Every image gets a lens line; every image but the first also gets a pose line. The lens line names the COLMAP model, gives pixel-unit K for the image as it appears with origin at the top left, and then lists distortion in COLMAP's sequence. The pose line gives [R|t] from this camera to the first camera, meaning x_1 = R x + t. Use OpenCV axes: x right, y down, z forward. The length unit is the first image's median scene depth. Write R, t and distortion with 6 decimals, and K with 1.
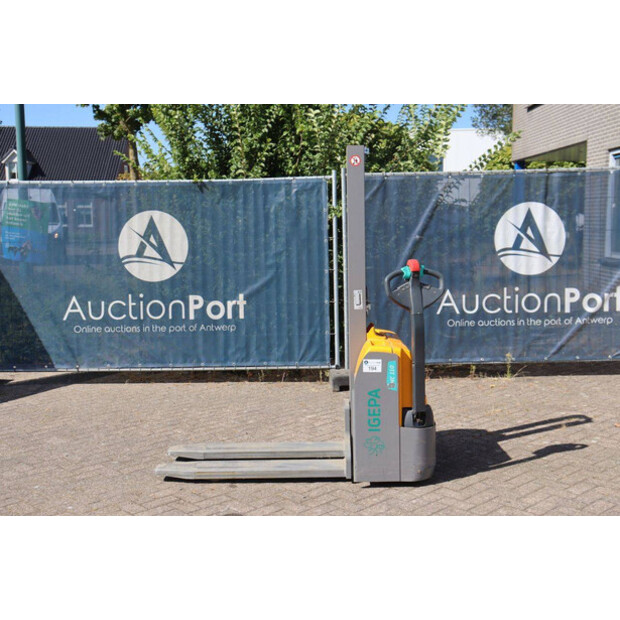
lens RADIAL K [[791.8, 0, 310.0], [0, 791.8, 310.0], [0, 0, 1]] dist [0.006622, 0.081271]
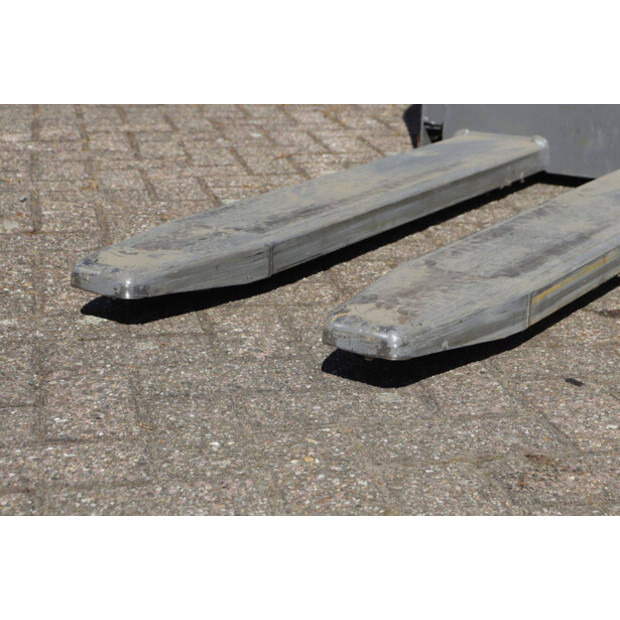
lens RADIAL K [[1275.7, 0, 310.0], [0, 1275.7, 310.0], [0, 0, 1]] dist [0.287049, 0.218656]
pose [[0.529865, -0.227211, 0.817079, -0.283880], [0.074218, 0.972170, 0.222209, 0.082508], [-0.844829, -0.057099, 0.531982, 0.551057]]
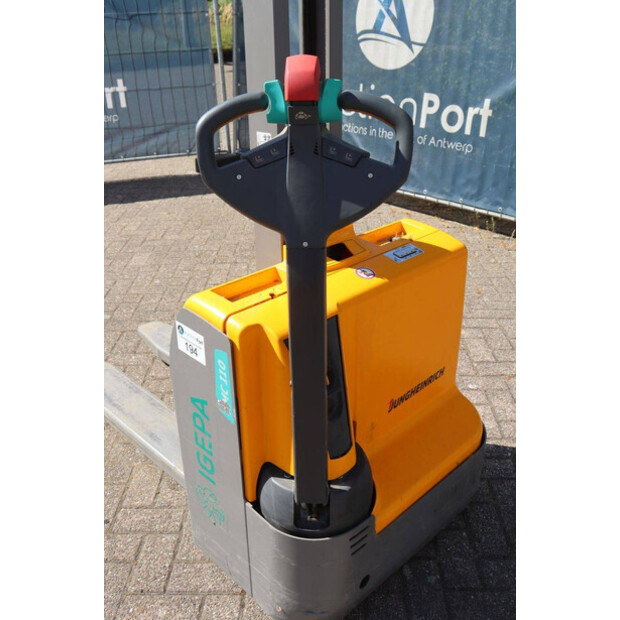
lens RADIAL K [[625.6, 0, 310.0], [0, 625.6, 310.0], [0, 0, 1]] dist [-0.106292, 0.206262]
pose [[0.721617, 0.314631, -0.616666, 0.182540], [-0.083912, 0.923942, 0.373215, -0.037700], [0.687188, -0.217573, 0.693134, 0.502337]]
